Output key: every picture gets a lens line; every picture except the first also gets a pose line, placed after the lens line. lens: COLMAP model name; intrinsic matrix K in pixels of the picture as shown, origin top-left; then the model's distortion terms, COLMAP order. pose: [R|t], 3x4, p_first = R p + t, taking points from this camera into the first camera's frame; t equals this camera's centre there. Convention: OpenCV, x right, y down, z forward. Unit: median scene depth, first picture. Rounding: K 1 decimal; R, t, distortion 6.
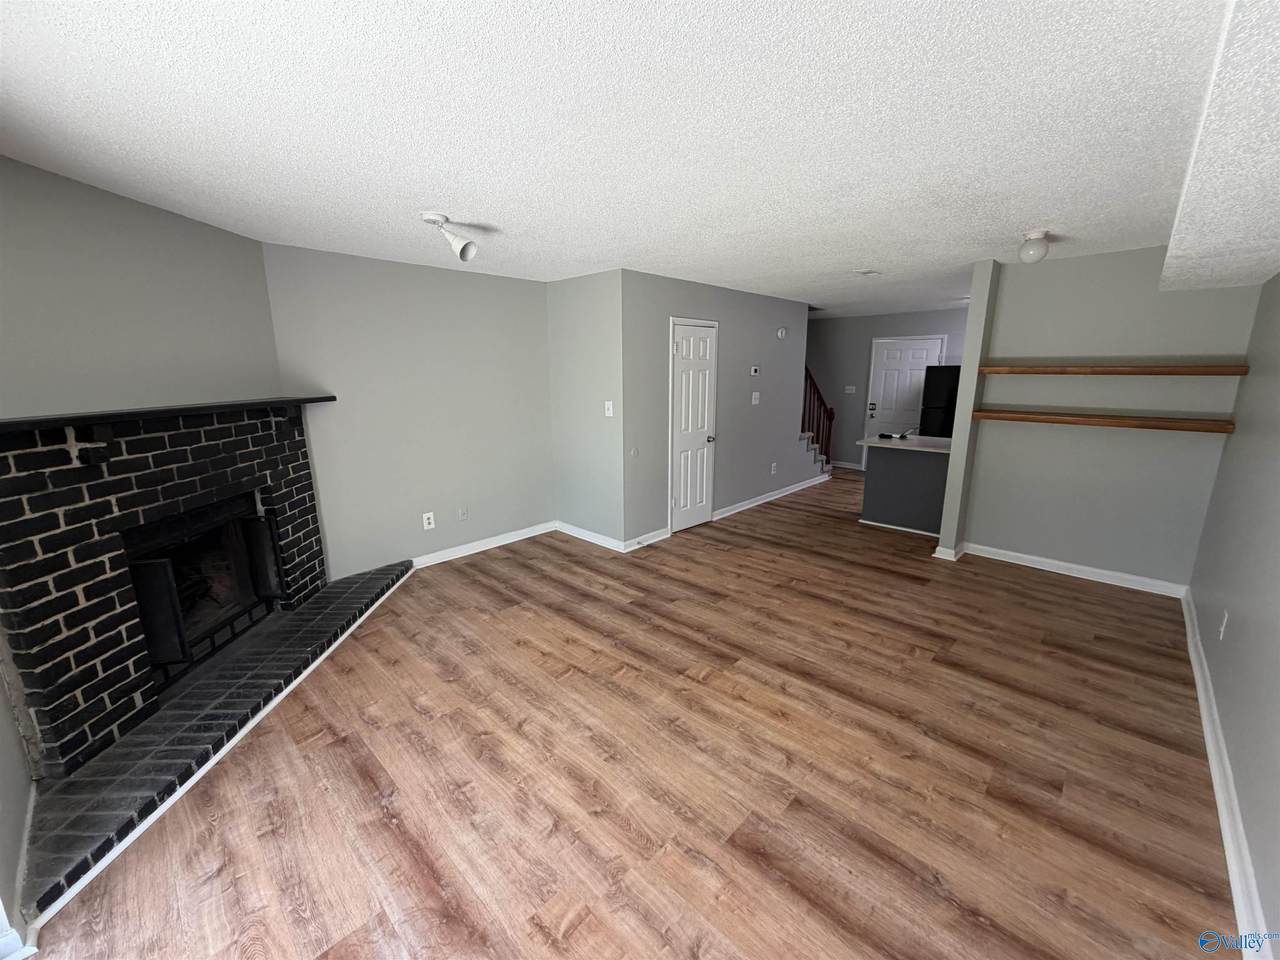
lens RADIAL K [[510.6, 0, 637.8], [0, 510.6, 479.1], [0, 0, 1]] dist [0.004140, 0.000154]
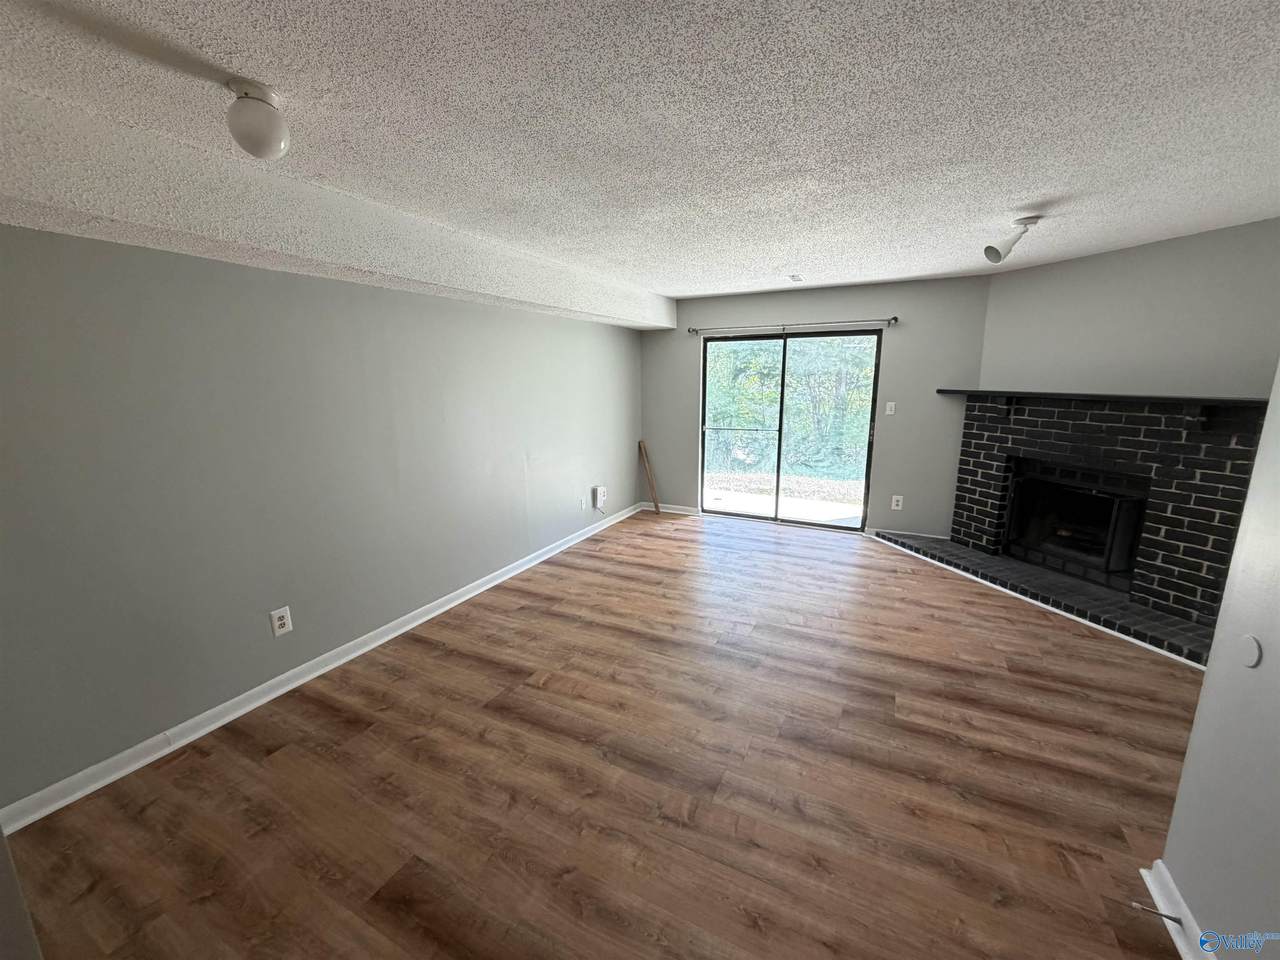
lens RADIAL K [[510.6, 0, 649.6], [0, 510.6, 482.0], [0, 0, 1]] dist [0.004140, 0.000154]
pose [[-0.951421, 0.073886, -0.298895, 0.727540], [-0.054034, 0.915645, 0.398340, -0.434369], [0.303113, 0.395140, -0.867172, 2.034565]]
